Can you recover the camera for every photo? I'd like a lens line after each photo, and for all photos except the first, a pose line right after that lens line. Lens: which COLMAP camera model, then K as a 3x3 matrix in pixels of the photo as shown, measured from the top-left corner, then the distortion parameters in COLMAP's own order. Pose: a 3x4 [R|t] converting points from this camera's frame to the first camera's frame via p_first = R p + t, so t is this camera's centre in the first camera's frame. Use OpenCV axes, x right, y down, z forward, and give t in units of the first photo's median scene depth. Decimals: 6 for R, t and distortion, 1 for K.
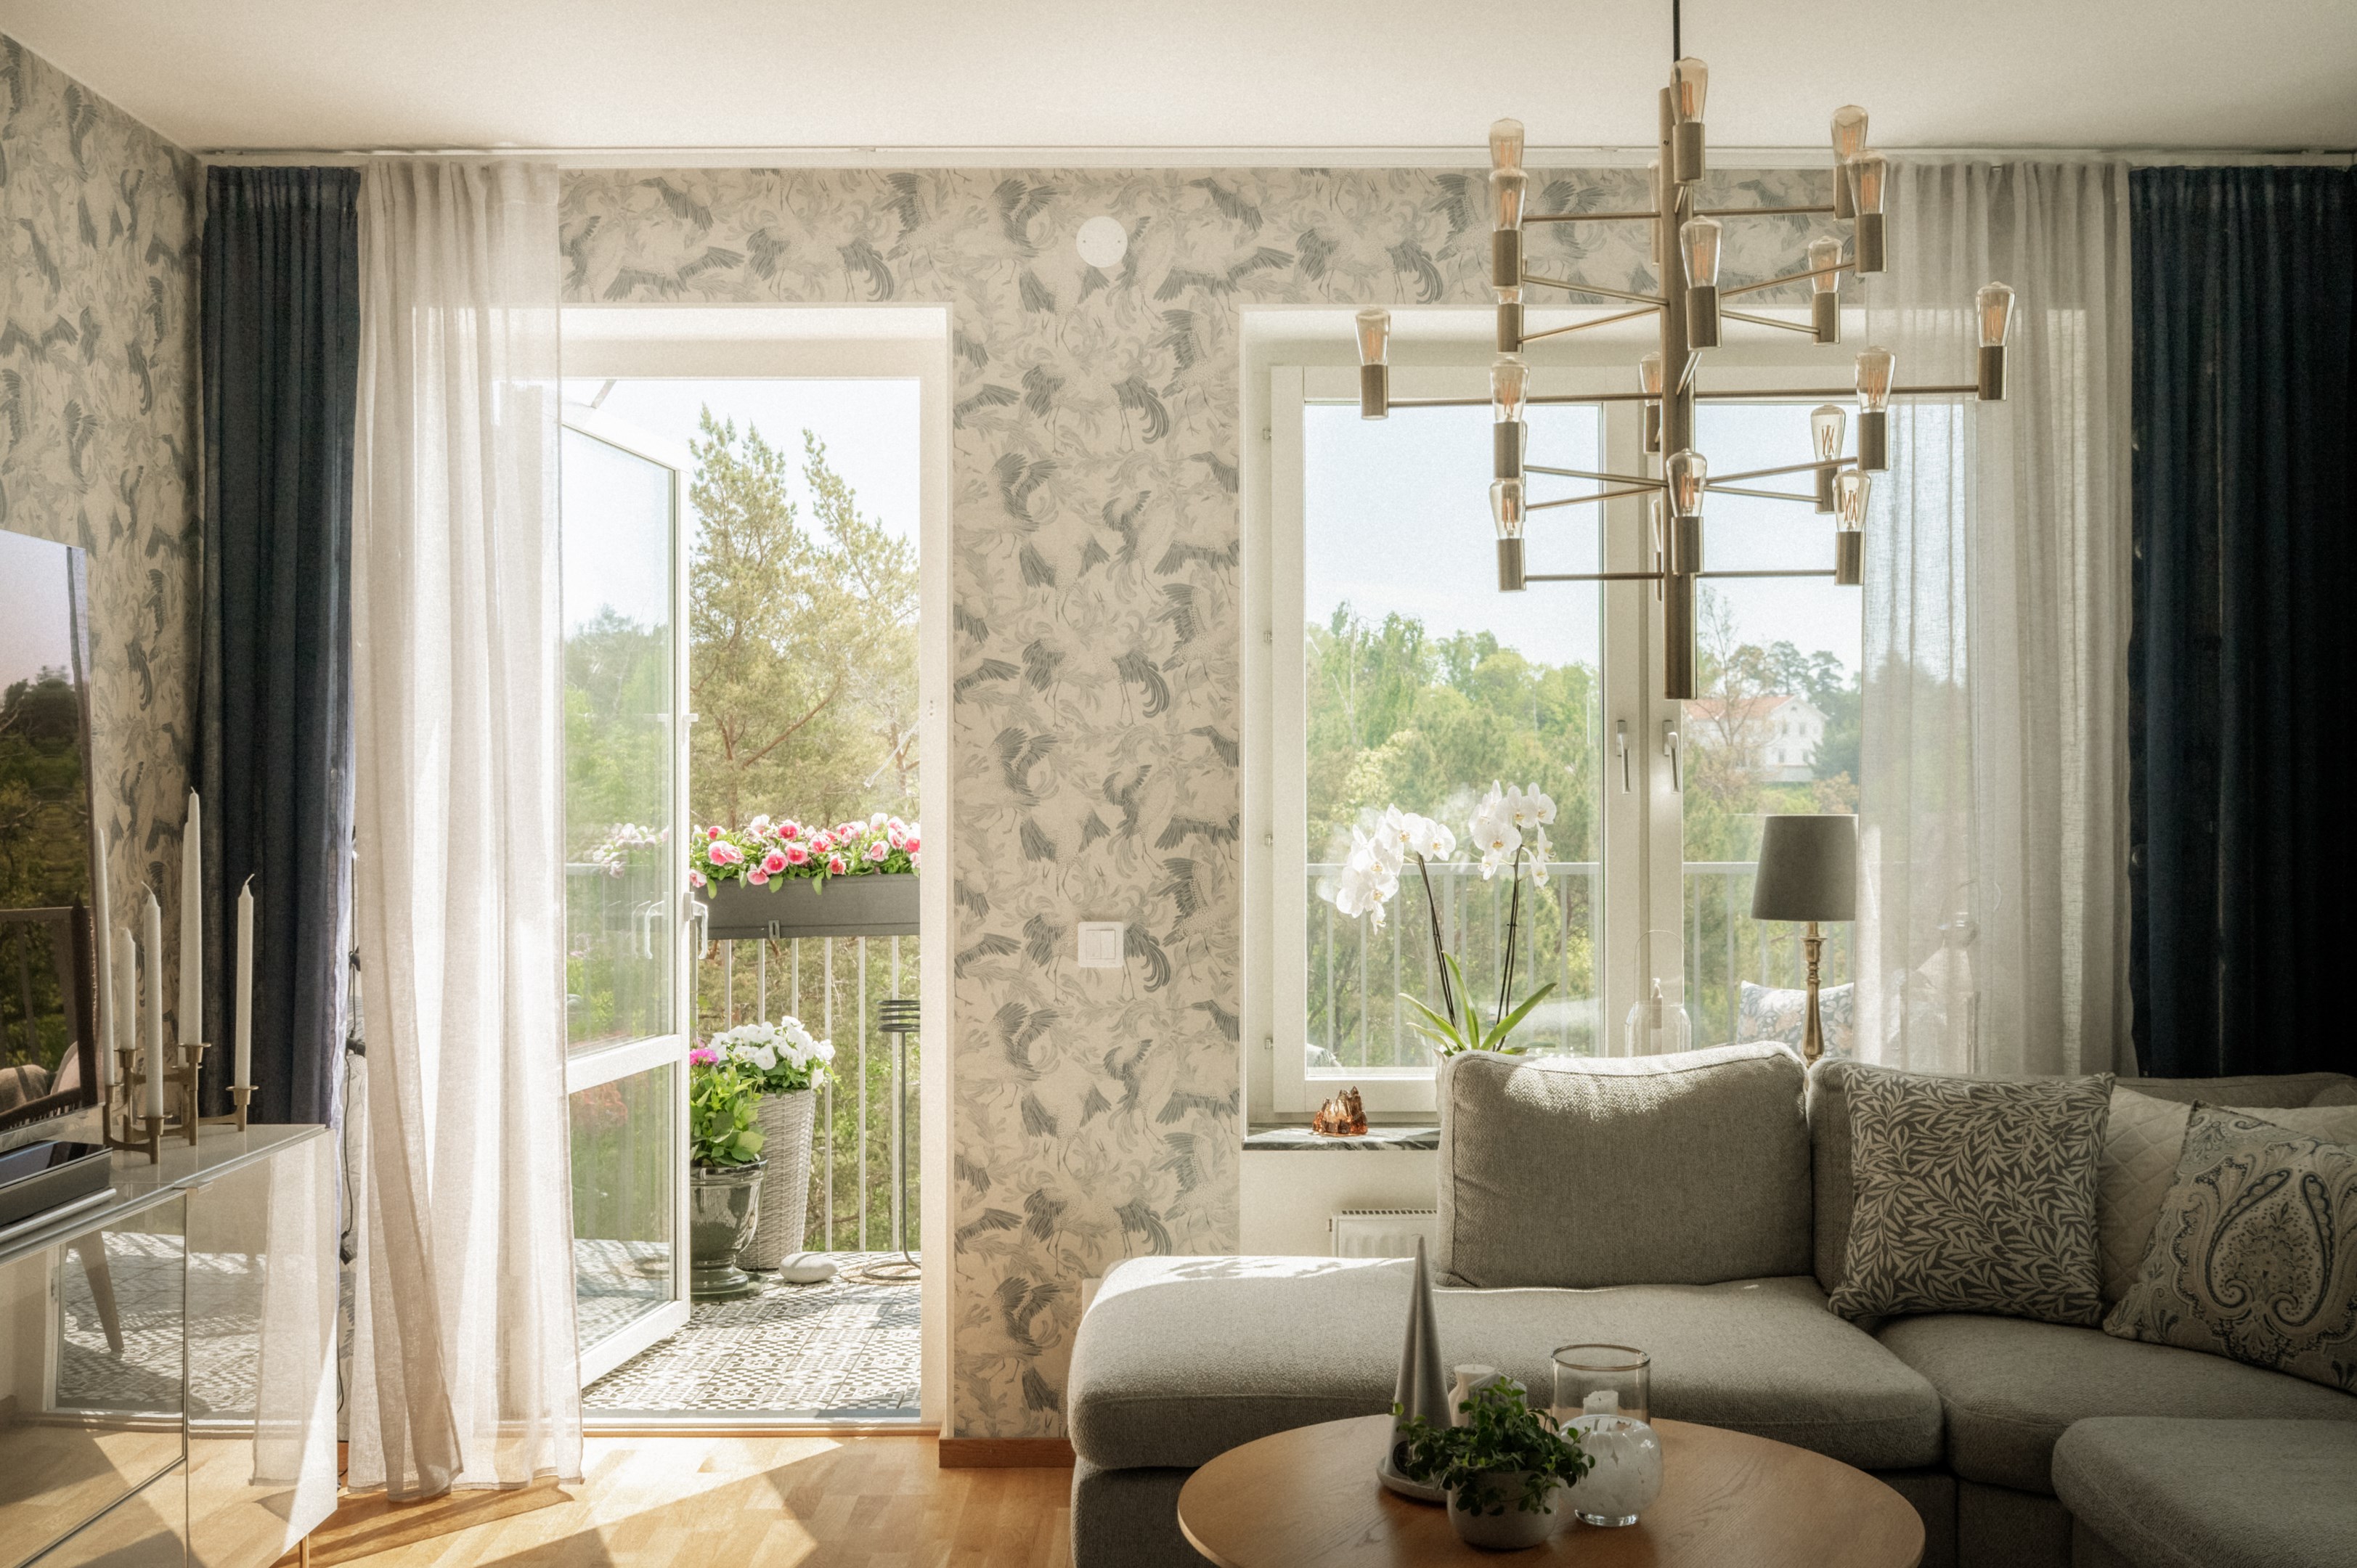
lens RADIAL K [[2400.0, 0, 1175.4], [0, 2400.0, 797.1], [0, 0, 1]] dist [0.003923, 0.000000]
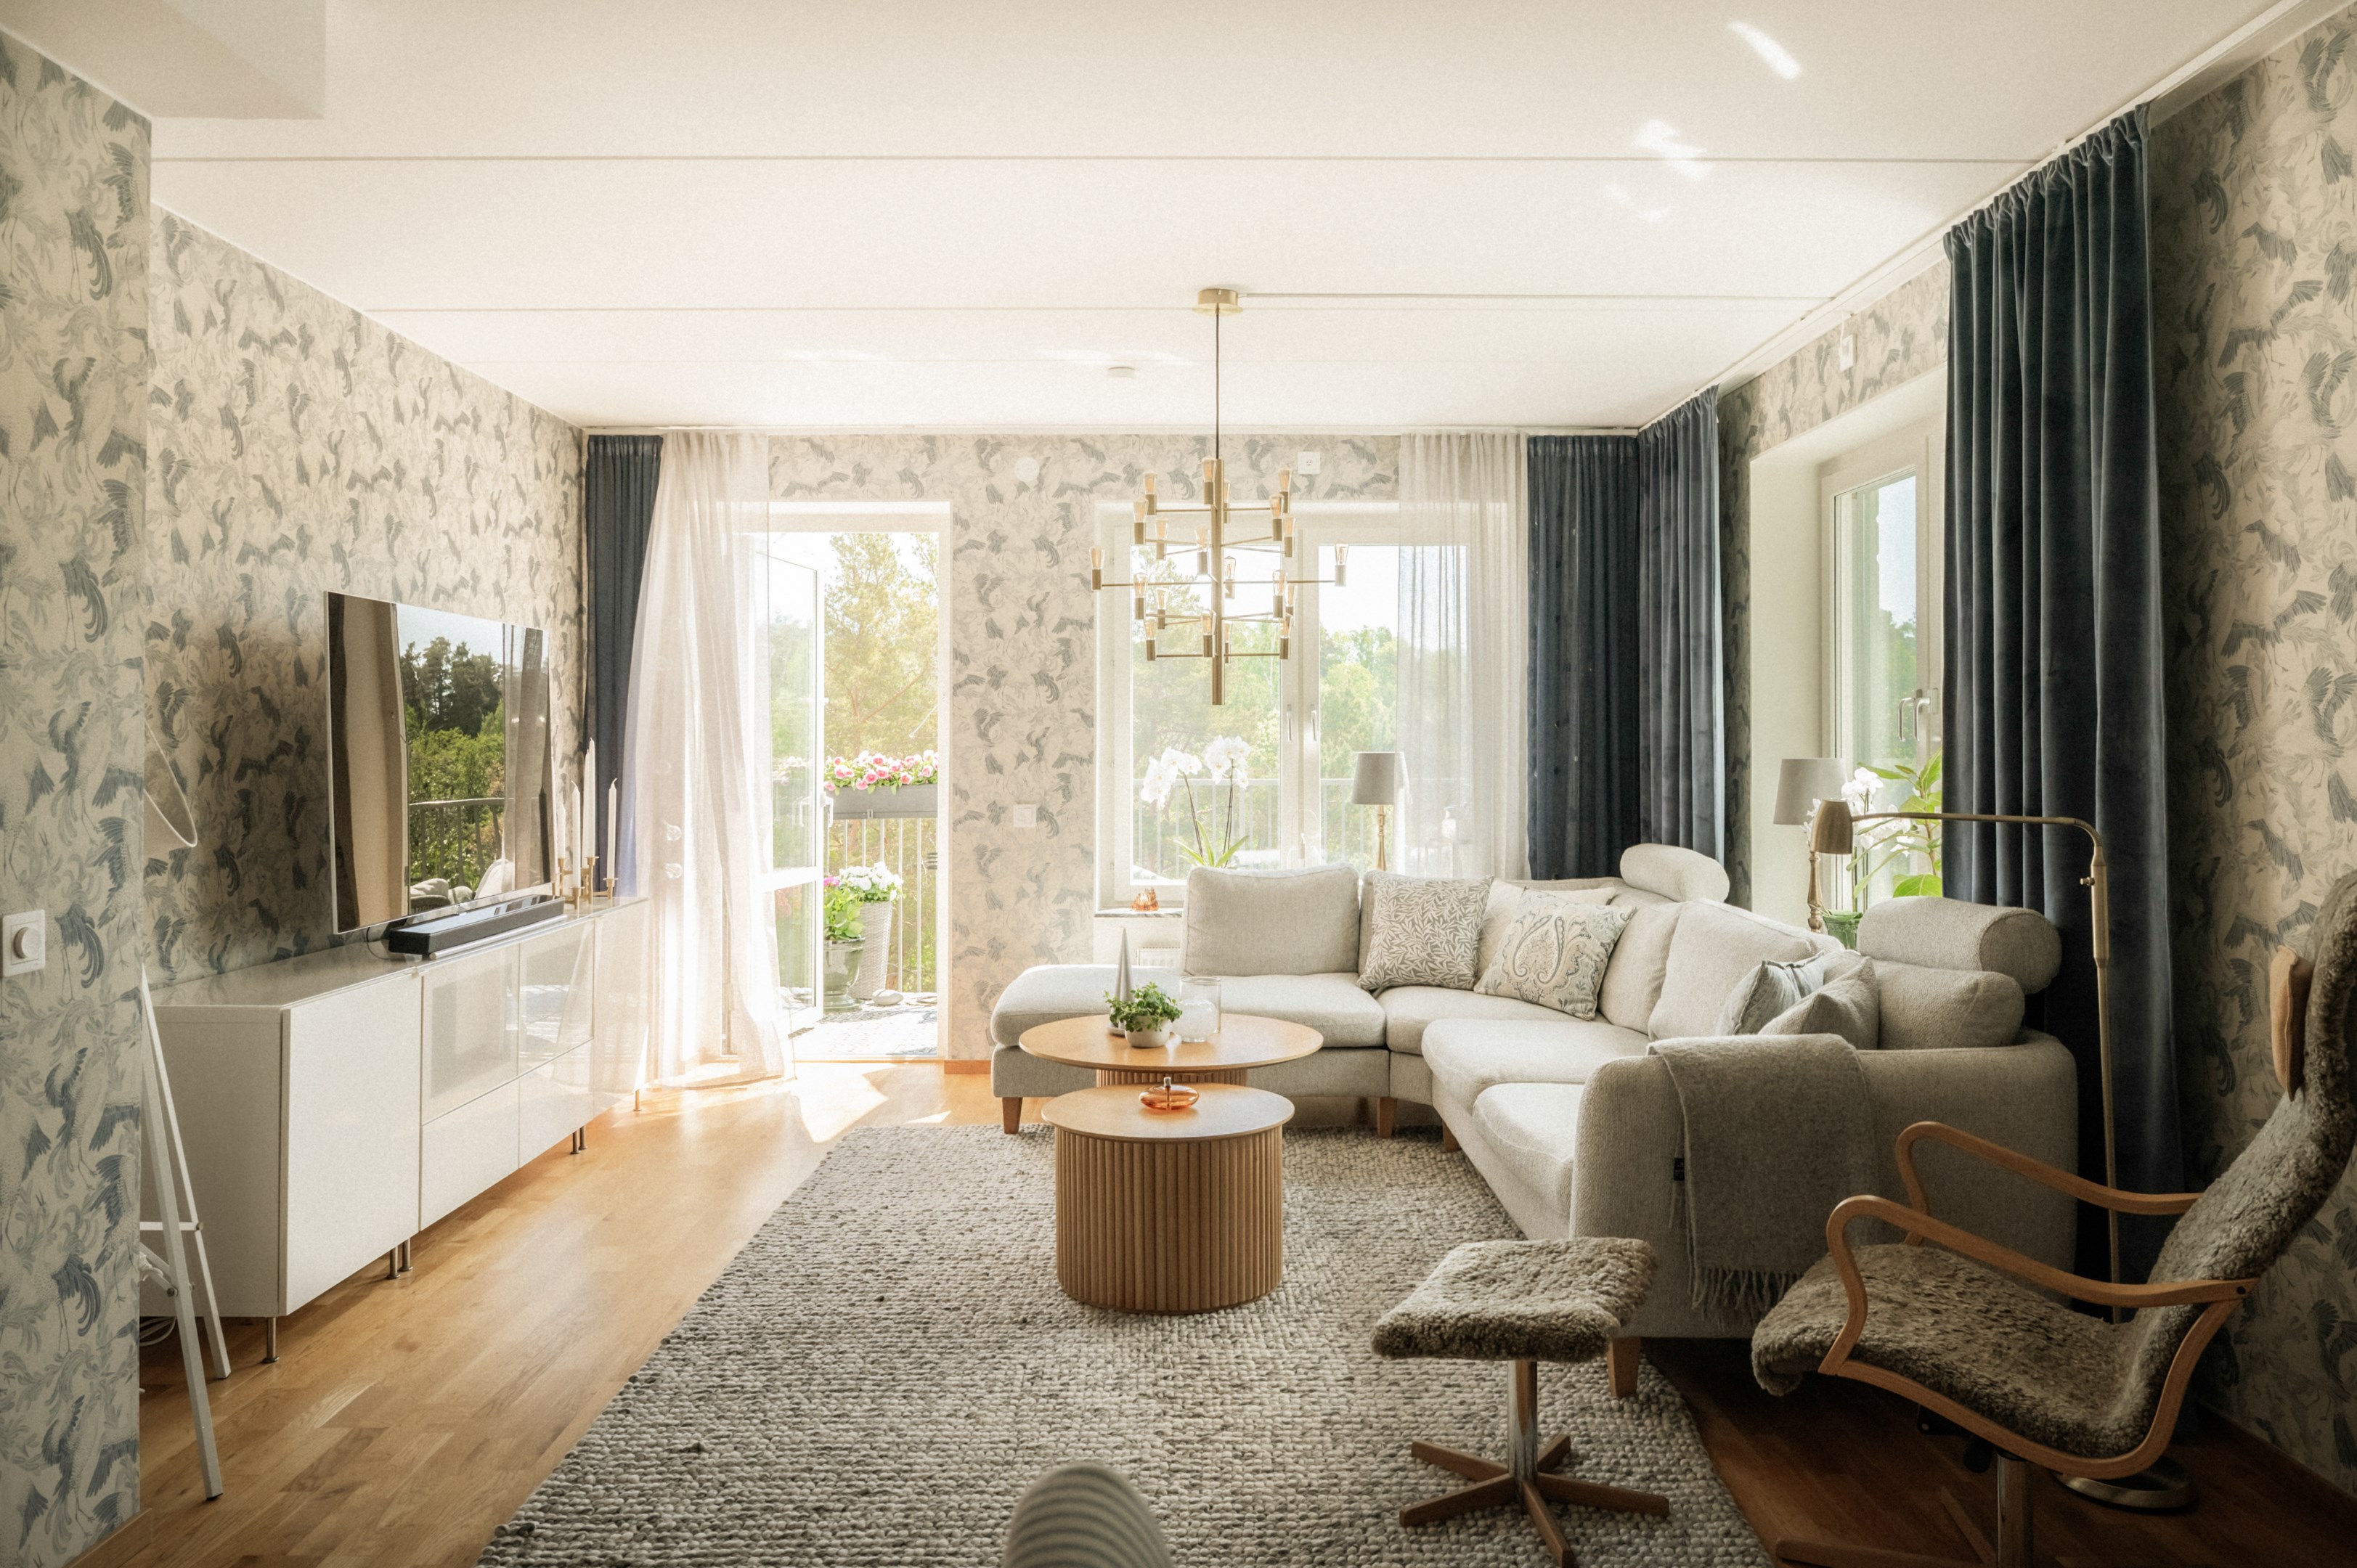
lens RADIAL K [[1660.5, 0, 1167.4], [0, 1660.5, 716.9], [0, 0, 1]] dist [0.001393, -0.001511]
pose [[0.999998, 0.001783, -0.000121, 0.089110], [-0.001785, 0.999901, -0.013925, -0.002649], [0.000096, 0.013925, 0.999903, -0.402049]]
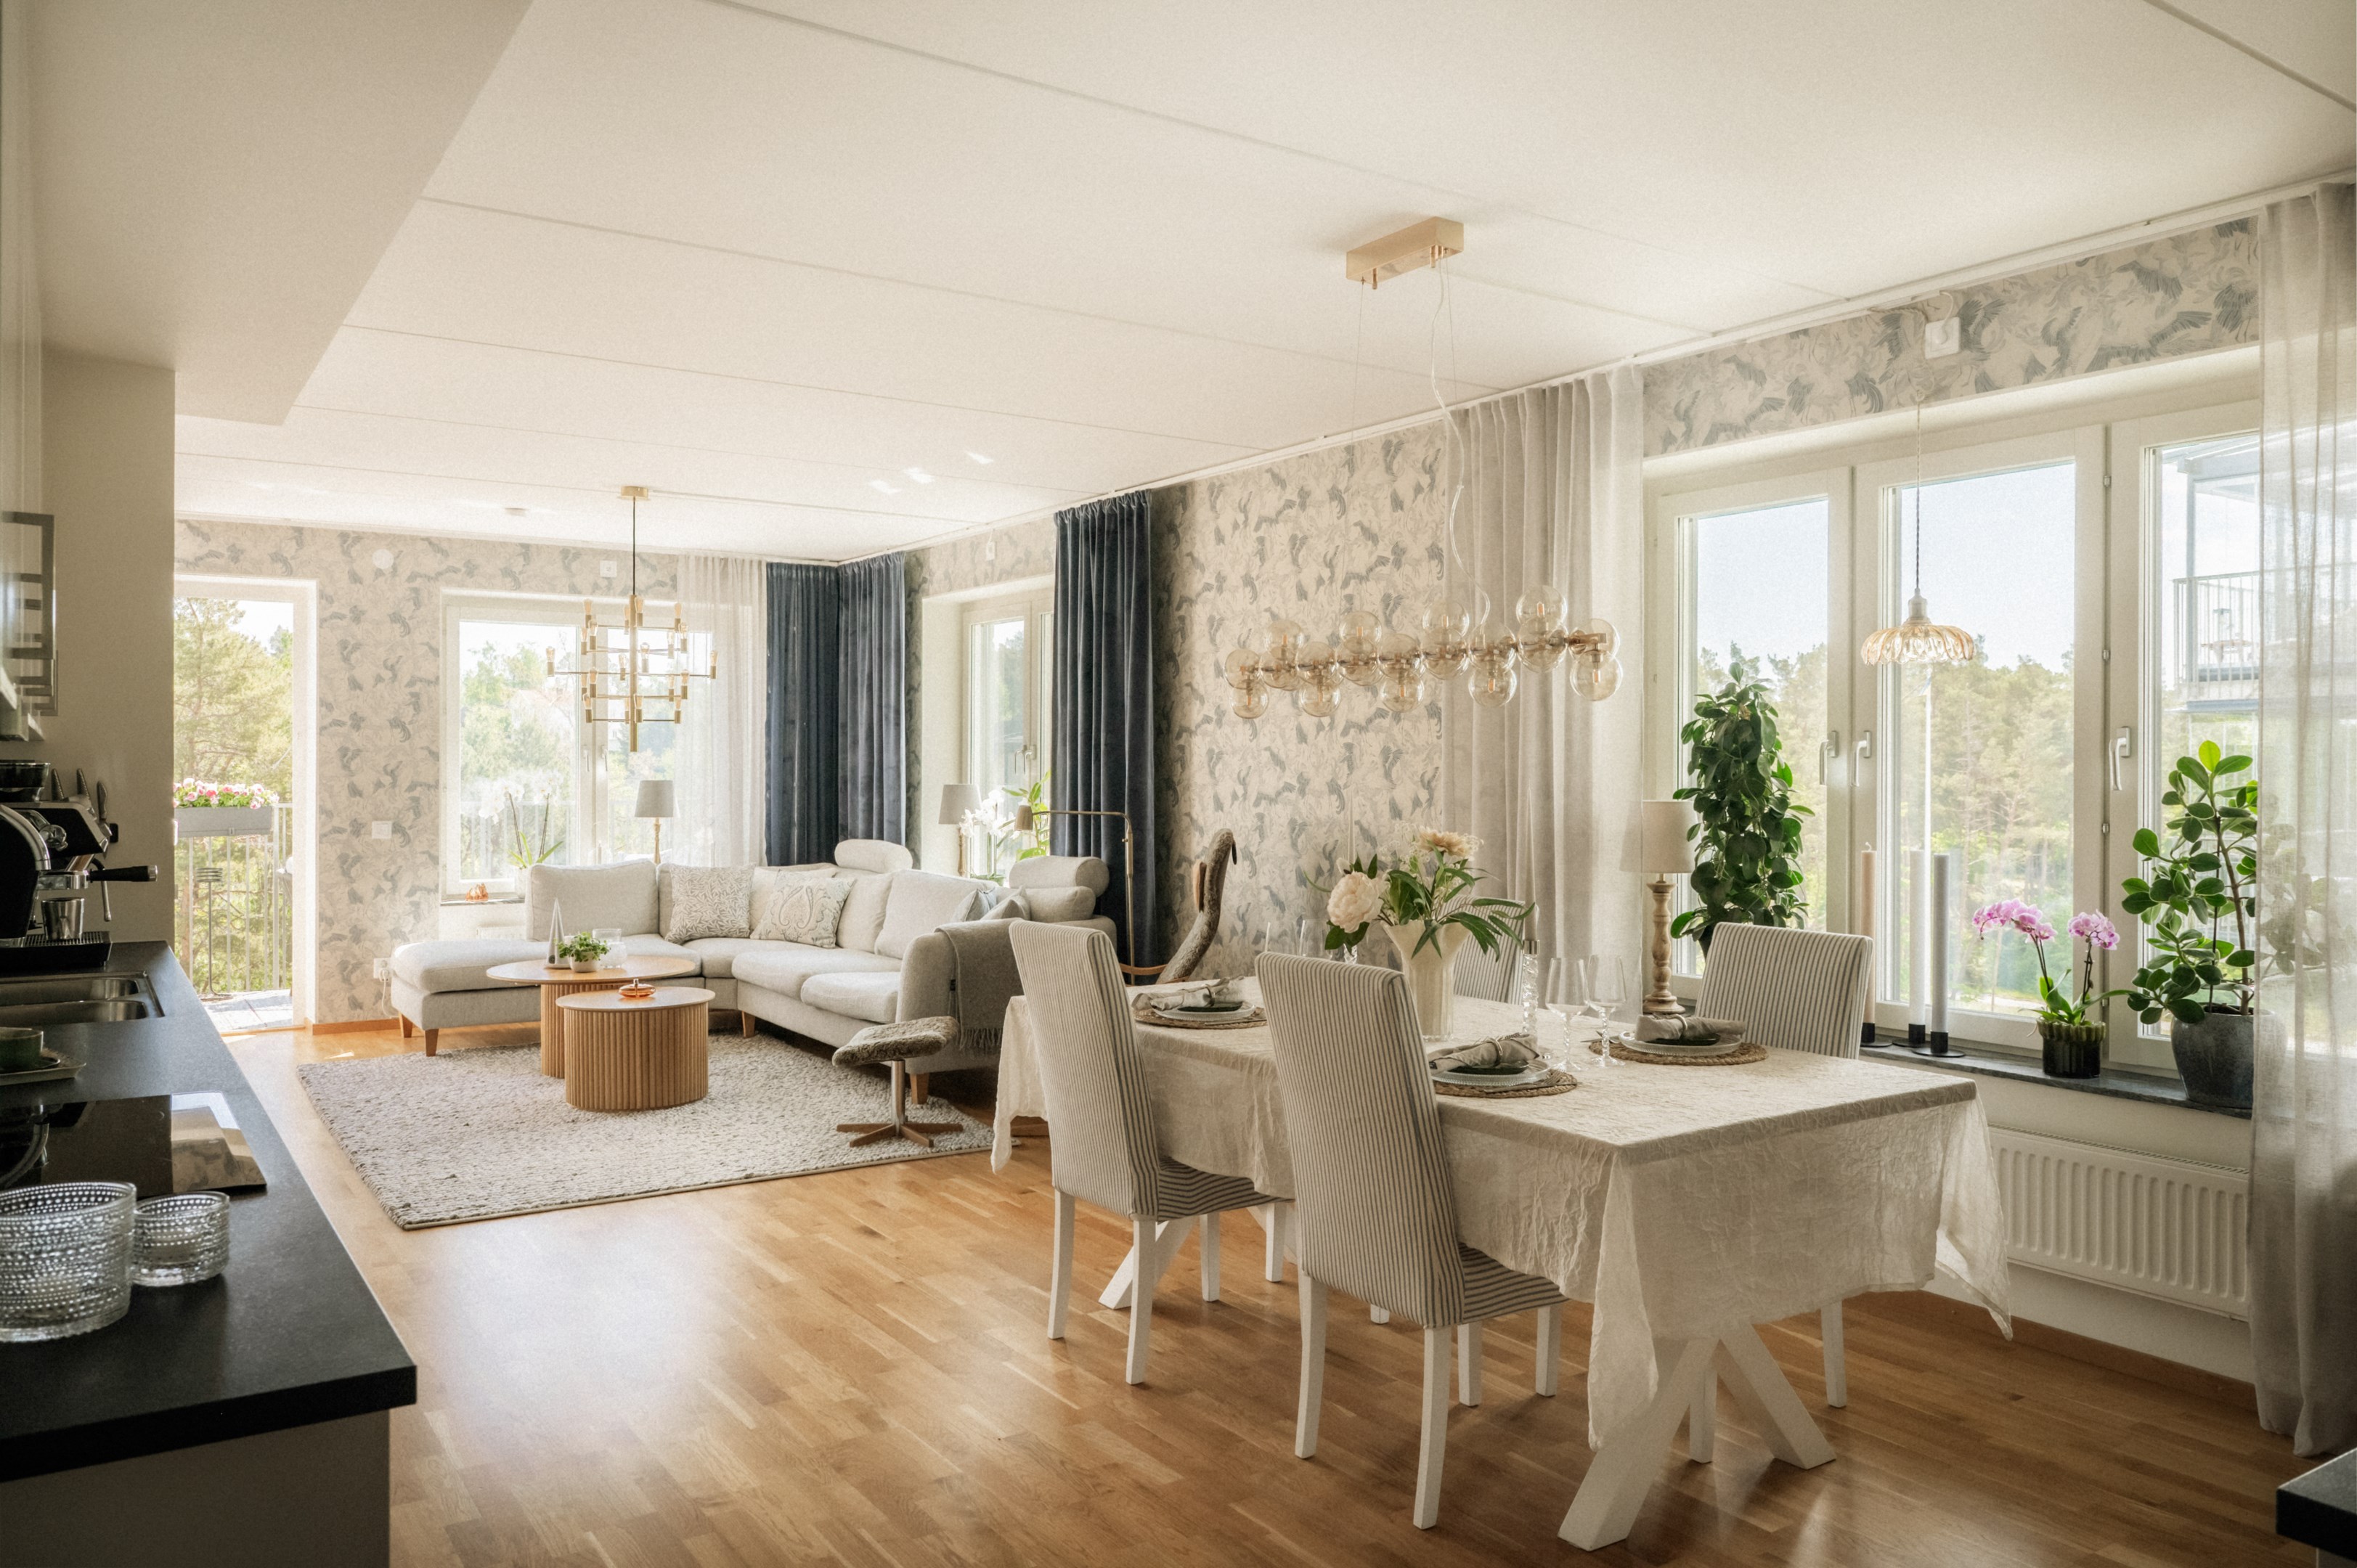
lens RADIAL K [[1660.5, 0, 1174.1], [0, 1660.5, 769.0], [0, 0, 1]] dist [0.001393, -0.001511]
pose [[0.835751, 0.003651, 0.549096, -0.301758], [-0.006044, 0.999978, 0.002549, -0.014178], [-0.549075, -0.005449, 0.835755, -0.973348]]
